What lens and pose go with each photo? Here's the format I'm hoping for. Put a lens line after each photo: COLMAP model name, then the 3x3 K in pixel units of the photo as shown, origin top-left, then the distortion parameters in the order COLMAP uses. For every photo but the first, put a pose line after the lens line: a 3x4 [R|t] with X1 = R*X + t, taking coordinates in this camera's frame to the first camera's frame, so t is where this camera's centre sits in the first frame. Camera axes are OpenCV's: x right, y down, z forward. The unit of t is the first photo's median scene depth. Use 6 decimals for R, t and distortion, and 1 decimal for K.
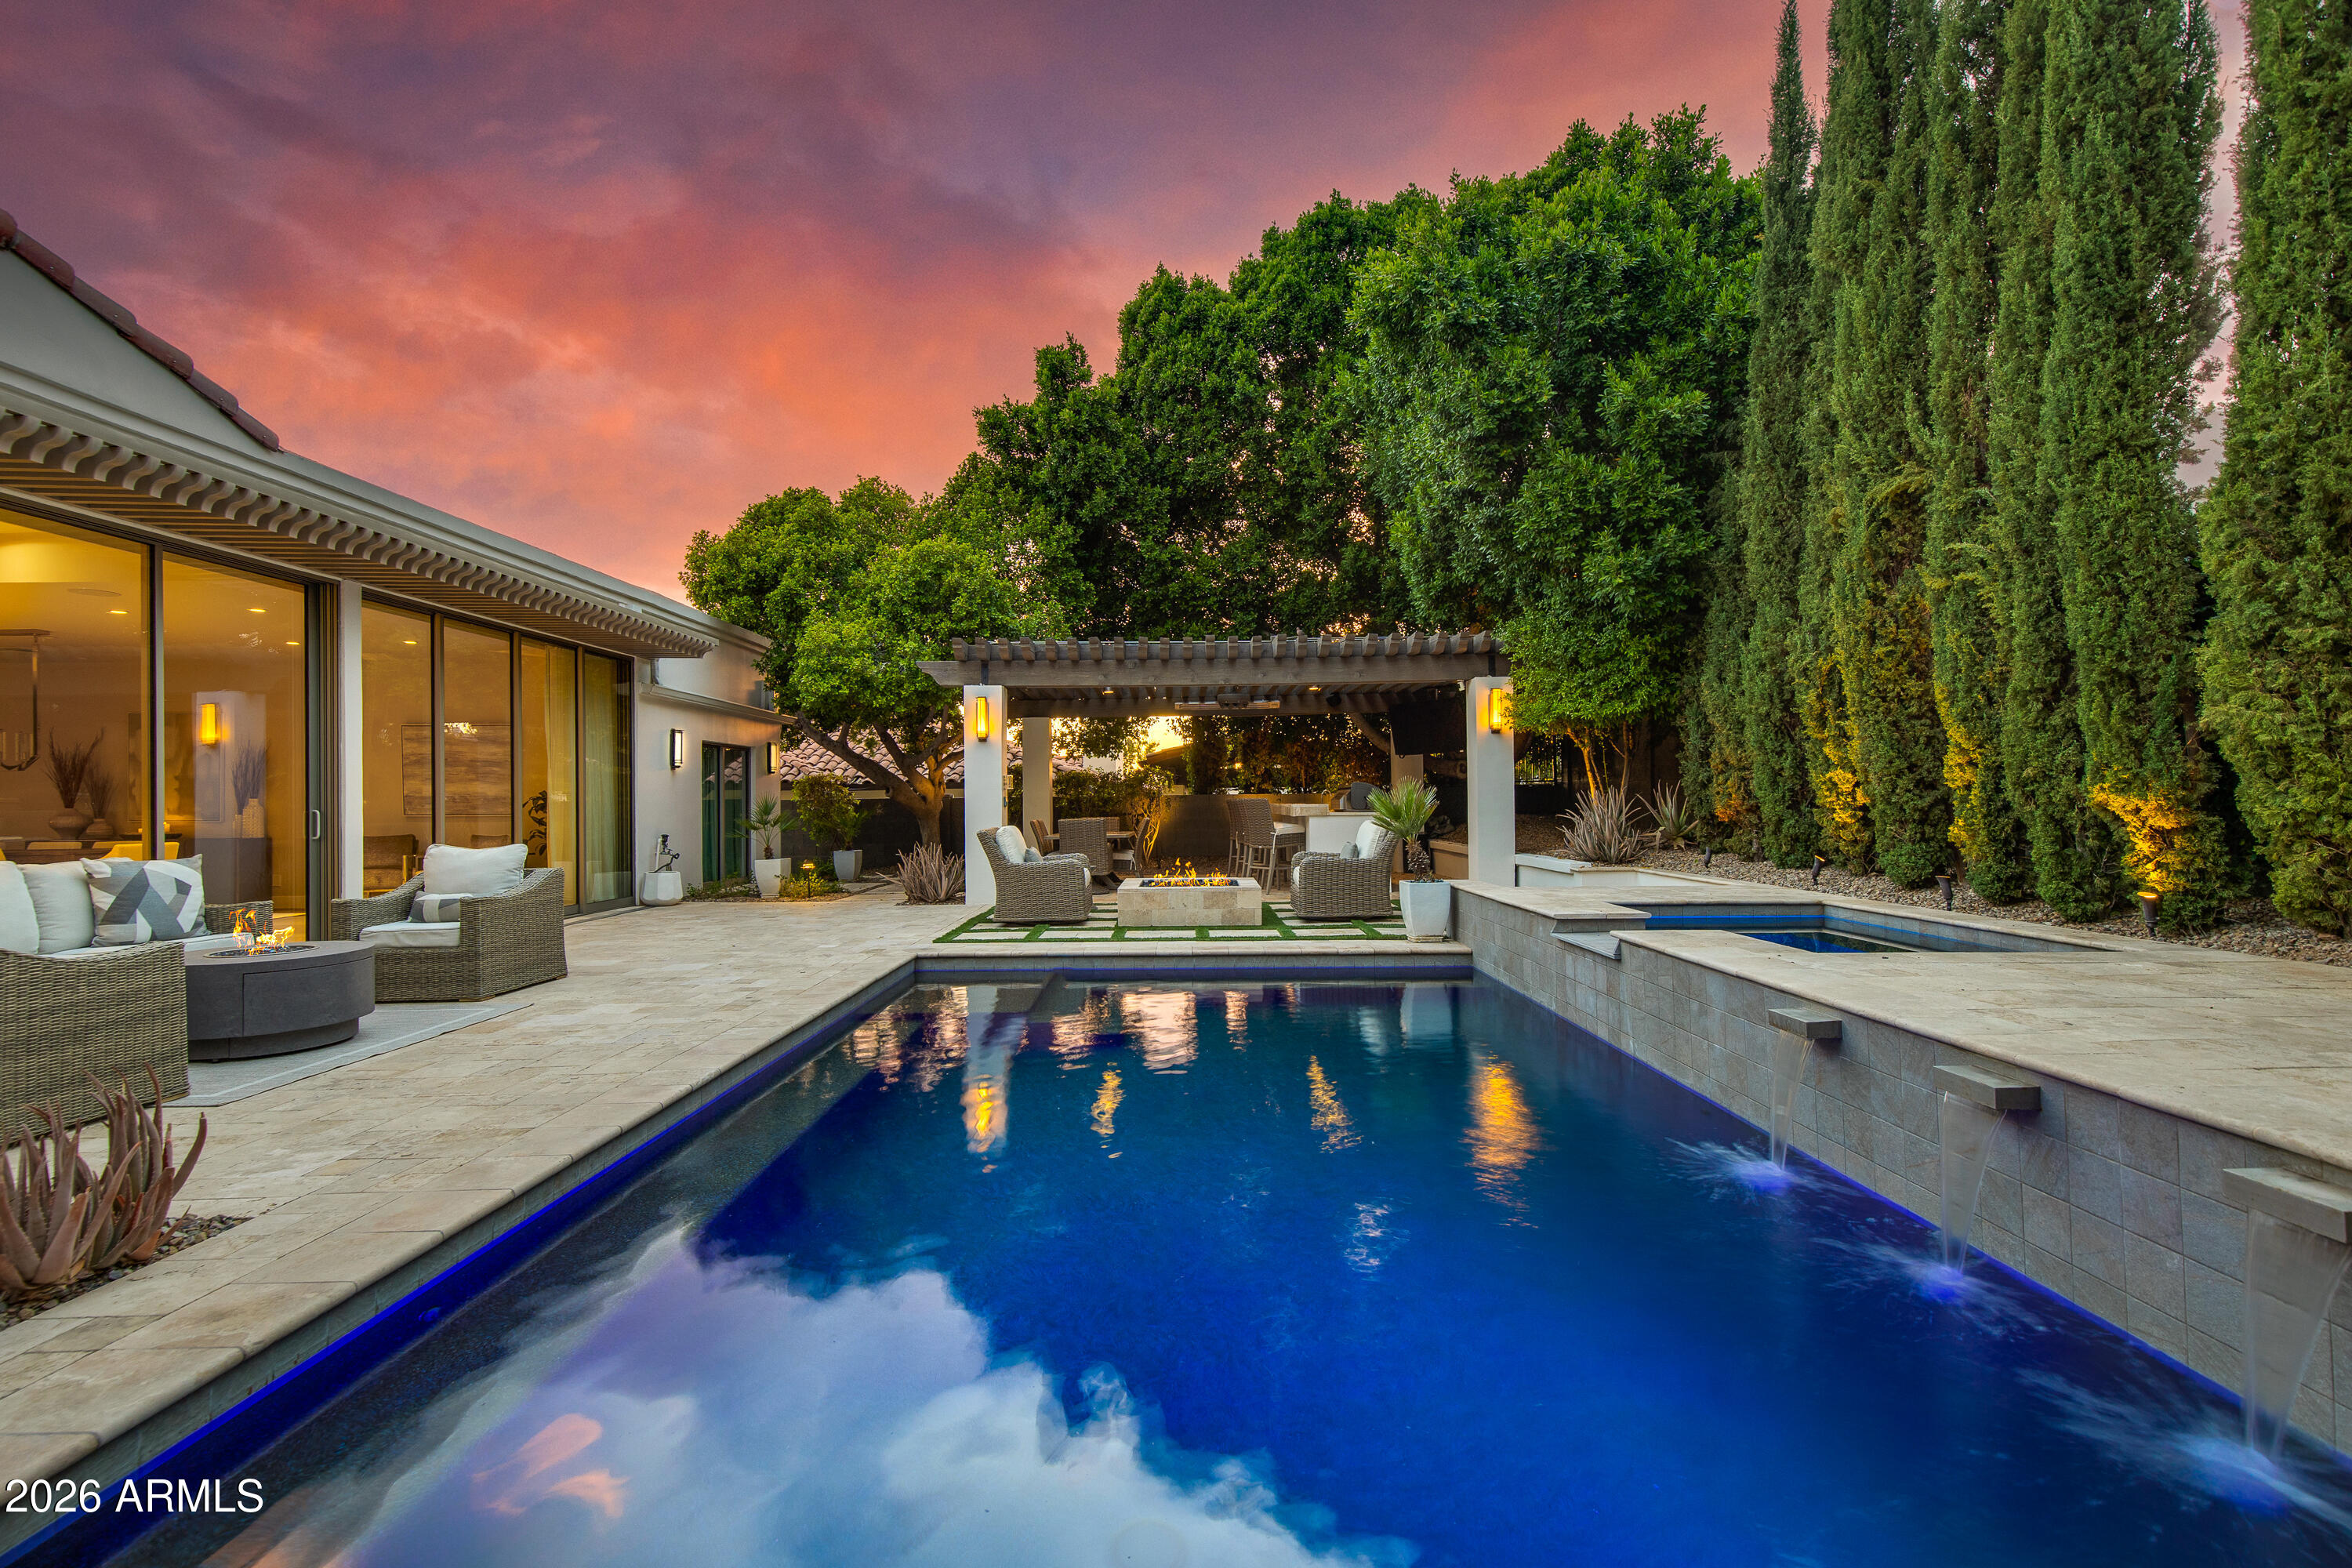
lens RADIAL K [[1102.9, 0, 1179.4], [0, 1102.9, 788.2], [0, 0, 1]] dist [0.006161, -0.001048]
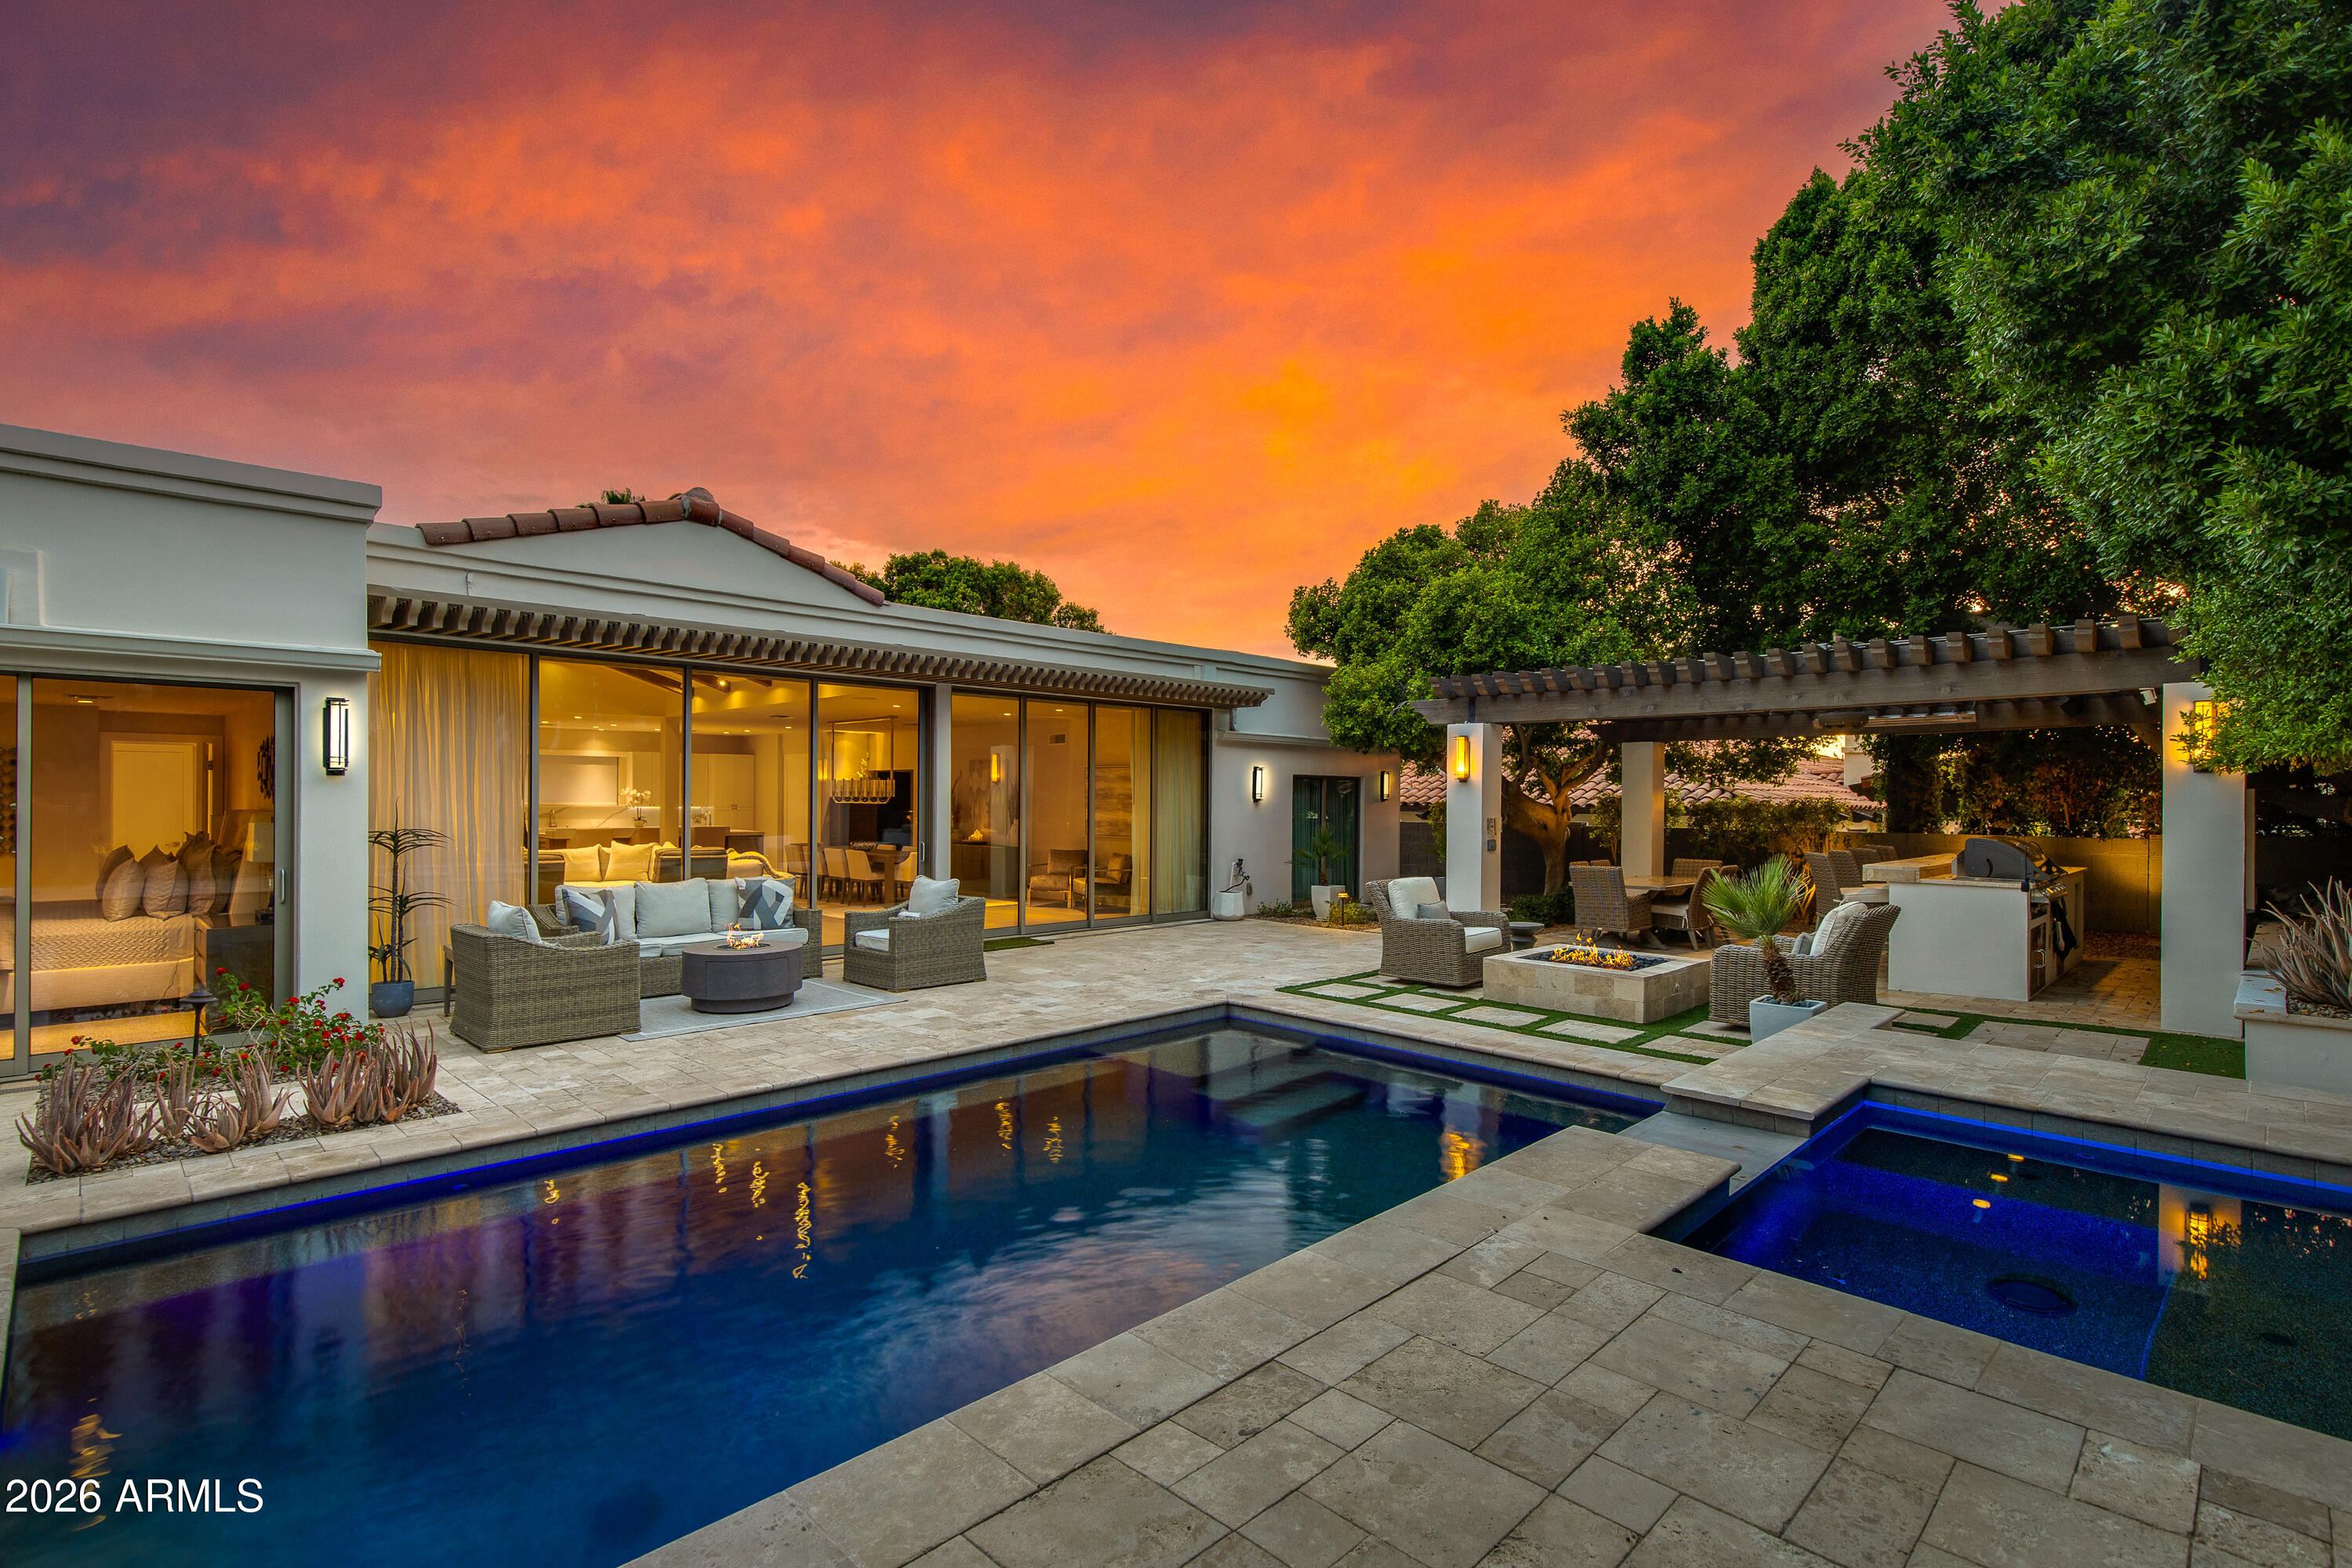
lens RADIAL K [[1102.9, 0, 1170.5], [0, 1102.9, 791.3], [0, 0, 1]] dist [0.006161, -0.001048]
pose [[0.697826, 0.010174, -0.716196, 0.322264], [-0.004562, 0.999942, 0.009760, -0.041430], [0.716253, -0.003543, 0.697831, 0.142845]]
